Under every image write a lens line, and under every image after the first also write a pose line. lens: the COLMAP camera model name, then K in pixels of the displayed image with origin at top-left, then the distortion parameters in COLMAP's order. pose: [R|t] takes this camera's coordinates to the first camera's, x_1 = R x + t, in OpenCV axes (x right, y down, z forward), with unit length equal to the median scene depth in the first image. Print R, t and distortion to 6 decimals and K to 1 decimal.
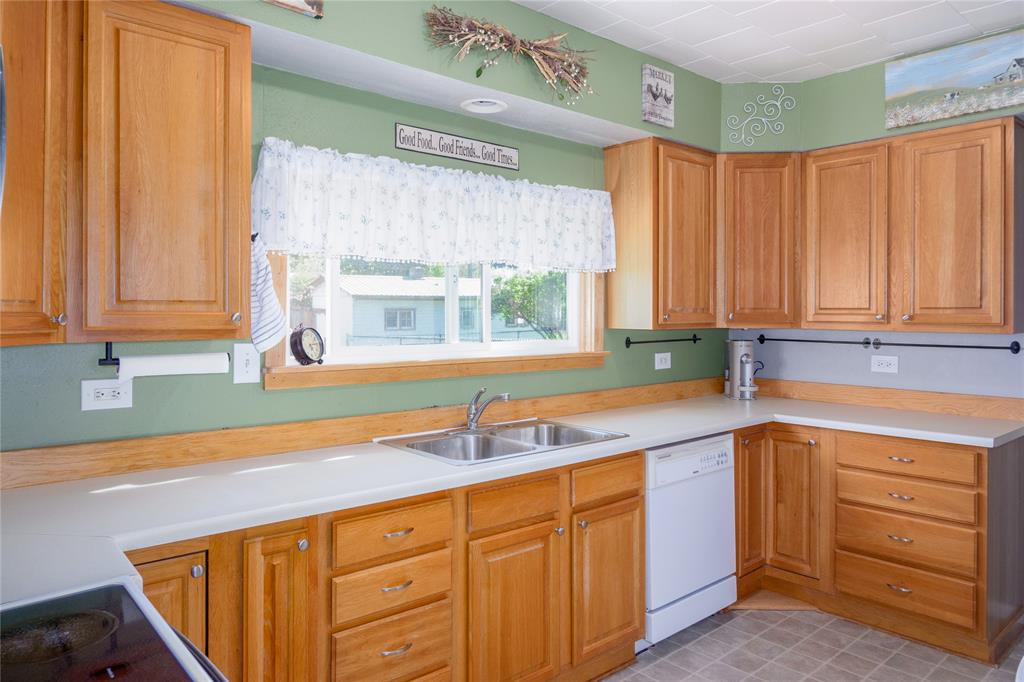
lens RADIAL K [[682.5, 0, 526.9], [0, 682.5, 323.3], [0, 0, 1]] dist [-0.006042, -0.003114]
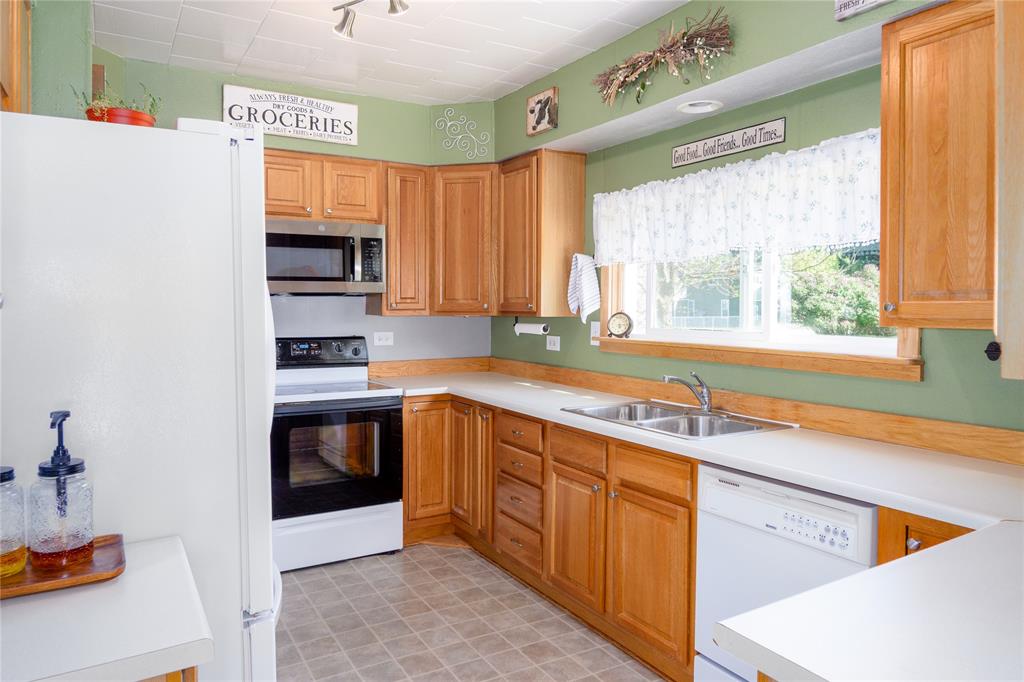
lens RADIAL K [[682.5, 0, 513.5], [0, 682.5, 332.4], [0, 0, 1]] dist [-0.006042, -0.003114]
pose [[-0.186818, 0.036982, -0.981698, 1.026518], [-0.015749, 0.999050, 0.040632, -0.006701], [0.982268, 0.023052, -0.186059, 0.906283]]
